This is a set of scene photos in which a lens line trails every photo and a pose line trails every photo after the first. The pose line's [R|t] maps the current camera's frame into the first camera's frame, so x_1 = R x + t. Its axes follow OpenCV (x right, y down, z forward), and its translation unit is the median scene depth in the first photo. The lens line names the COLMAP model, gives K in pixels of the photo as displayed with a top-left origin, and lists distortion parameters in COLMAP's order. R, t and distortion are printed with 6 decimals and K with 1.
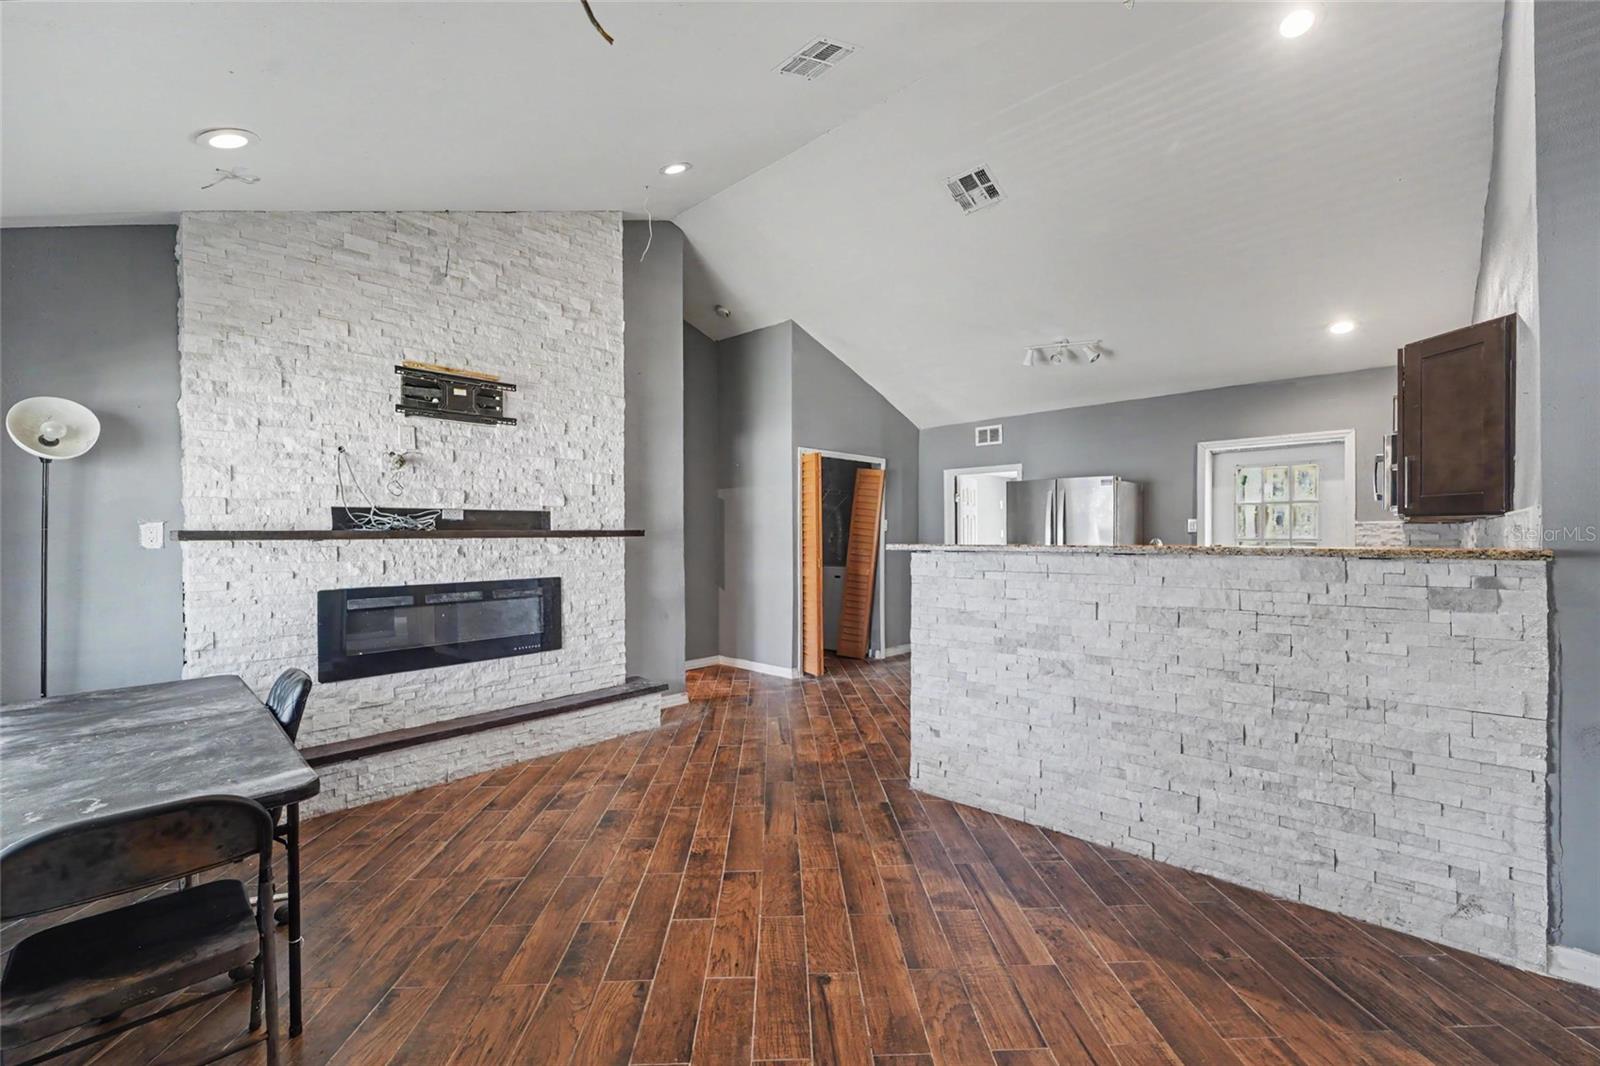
lens RADIAL K [[641.3, 0, 796.7], [0, 641.3, 535.6], [0, 0, 1]] dist [-0.013445, 0.000142]
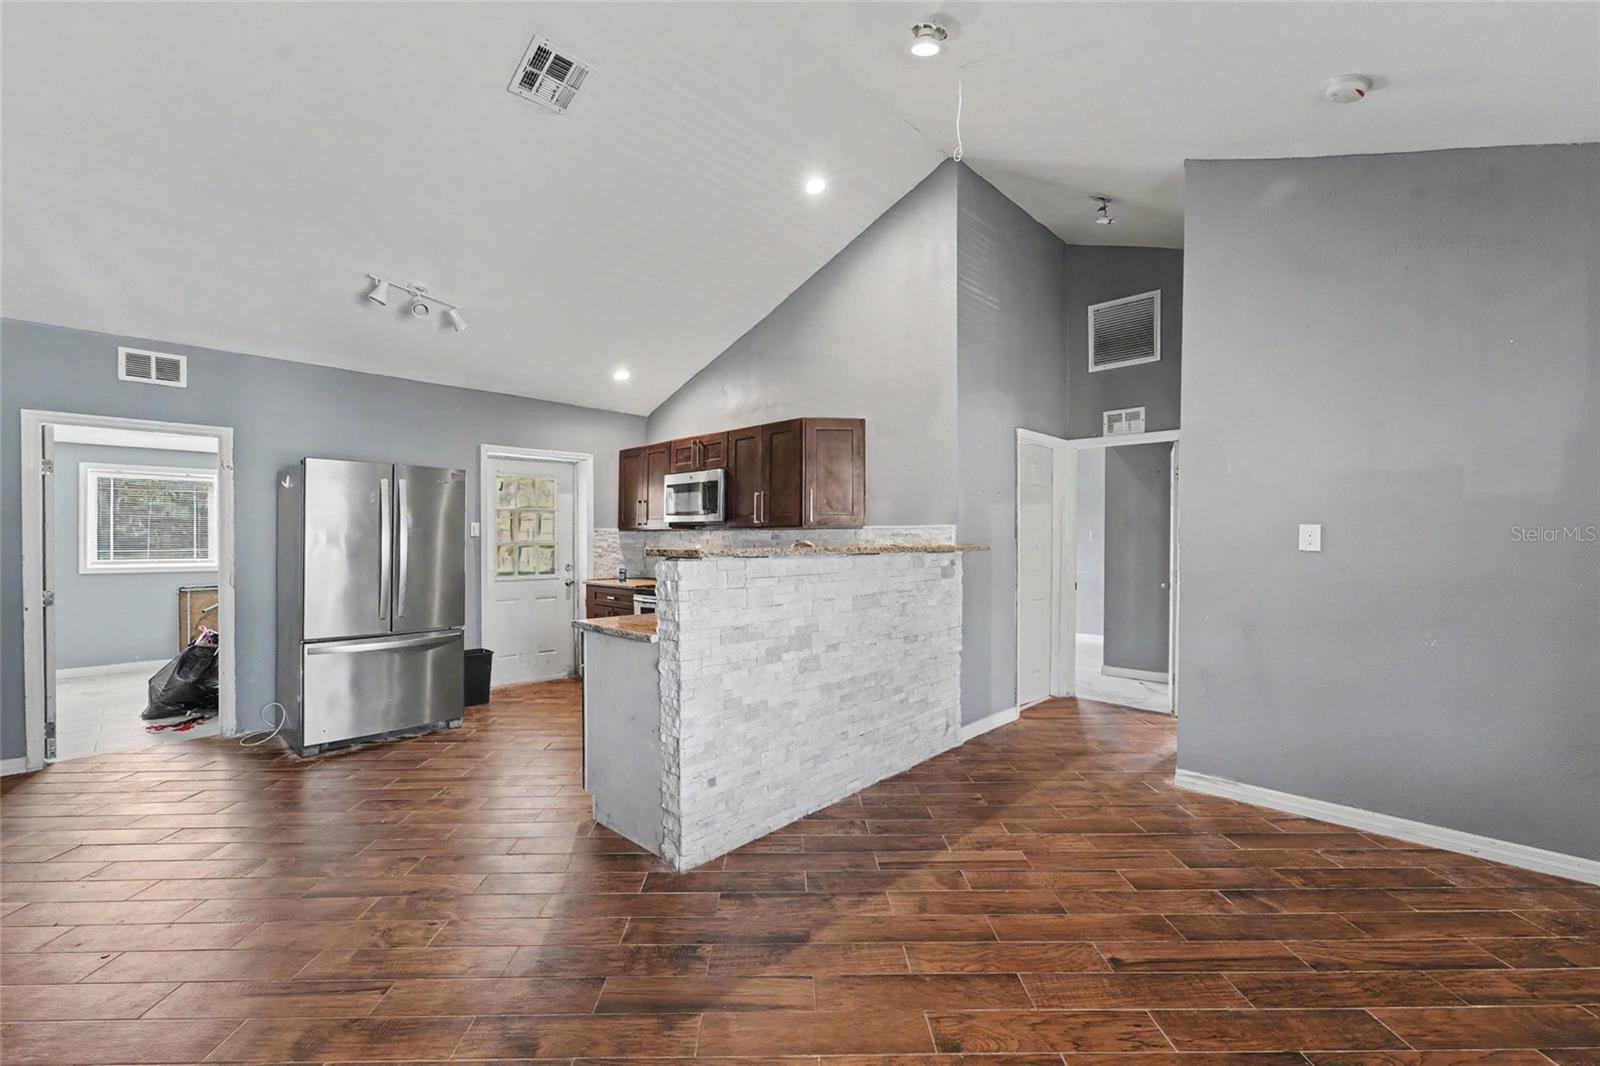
lens RADIAL K [[656.4, 0, 779.5], [0, 656.4, 546.7], [0, 0, 1]] dist [0.000044, 0.000351]
pose [[0.027592, -0.010729, 0.999562, -0.541564], [-0.001556, 0.999941, 0.010776, -0.001134], [-0.999618, -0.001853, 0.027574, 0.786727]]
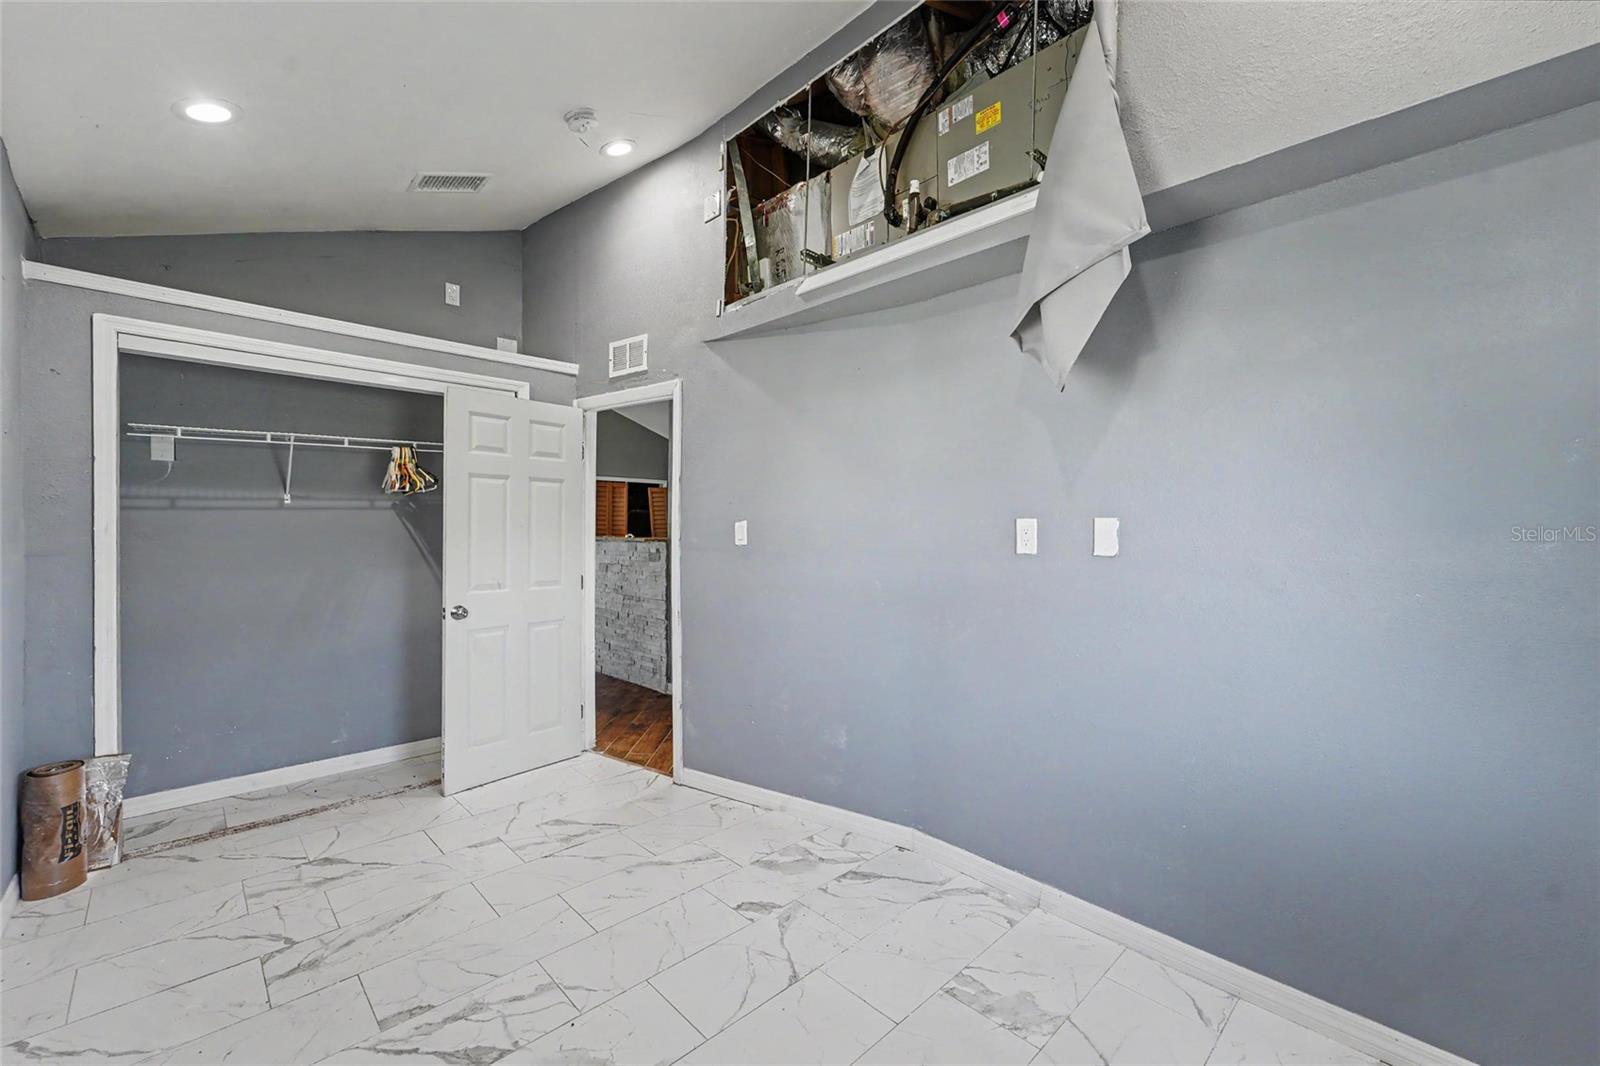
lens RADIAL K [[654.6, 0, 788.9], [0, 654.6, 537.9], [0, 0, 1]] dist [0.015598, 0.000330]
pose [[0.998003, 0.004584, -0.062997, 0.963427], [-0.004013, 0.999950, 0.009193, -0.004736], [0.063036, -0.008922, 0.997971, -0.919849]]
